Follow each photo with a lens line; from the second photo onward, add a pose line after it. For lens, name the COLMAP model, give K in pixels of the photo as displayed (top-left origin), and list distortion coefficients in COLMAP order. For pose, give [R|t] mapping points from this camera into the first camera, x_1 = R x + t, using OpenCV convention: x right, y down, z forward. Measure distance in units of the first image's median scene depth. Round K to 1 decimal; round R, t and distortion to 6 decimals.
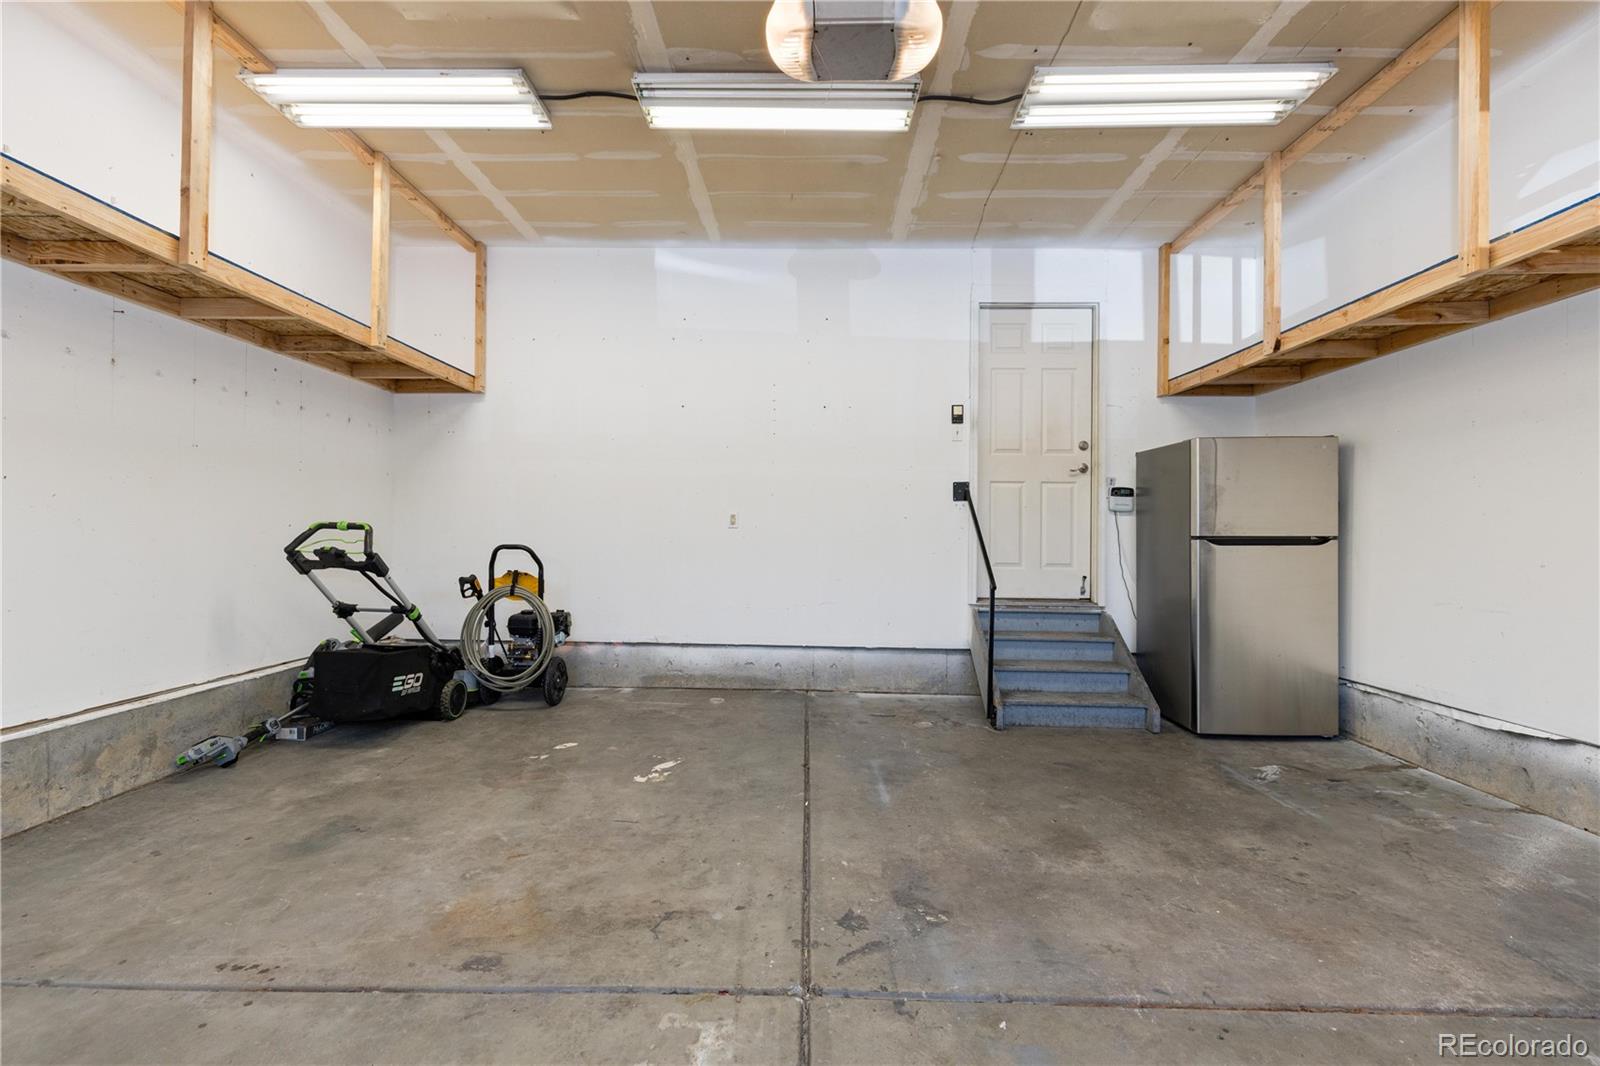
lens RADIAL K [[717.8, 0, 794.8], [0, 717.8, 535.8], [0, 0, 1]] dist [0.011300, -0.000782]
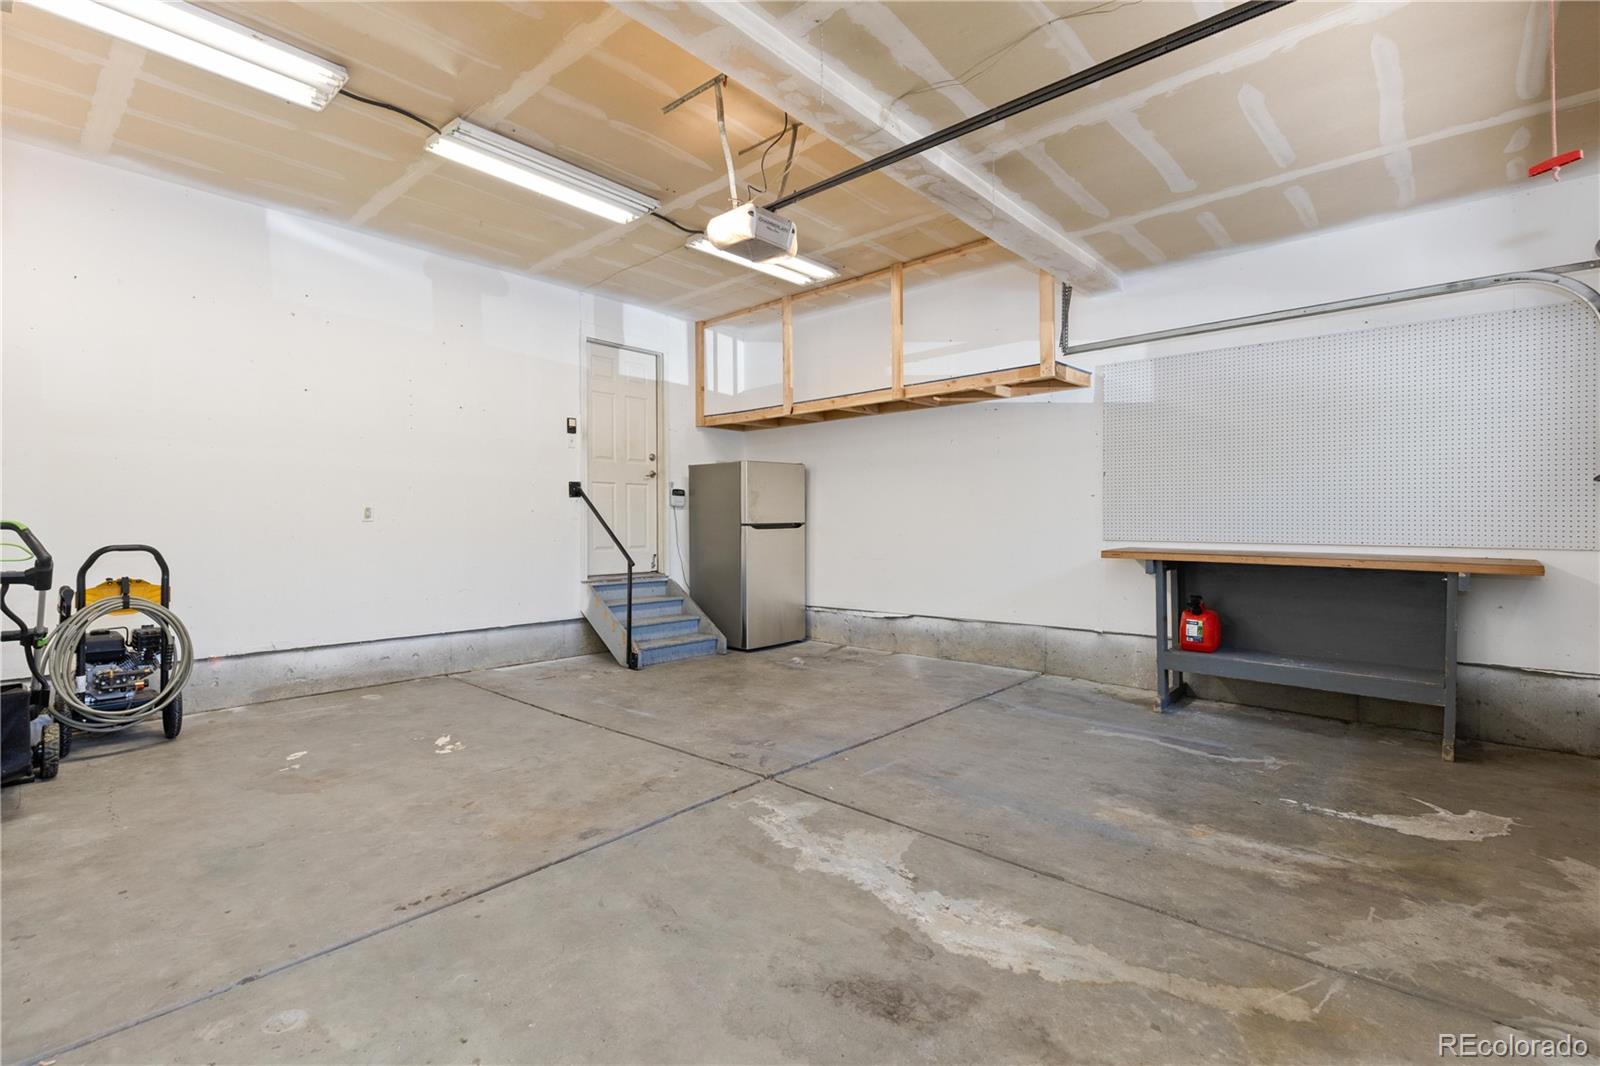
lens RADIAL K [[717.8, 0, 794.8], [0, 717.8, 535.8], [0, 0, 1]] dist [0.011300, -0.000782]
pose [[0.655684, -0.026022, 0.754587, -0.547381], [0.013546, 0.999650, 0.022702, -0.007188], [-0.754914, -0.004664, 0.655807, -0.100294]]
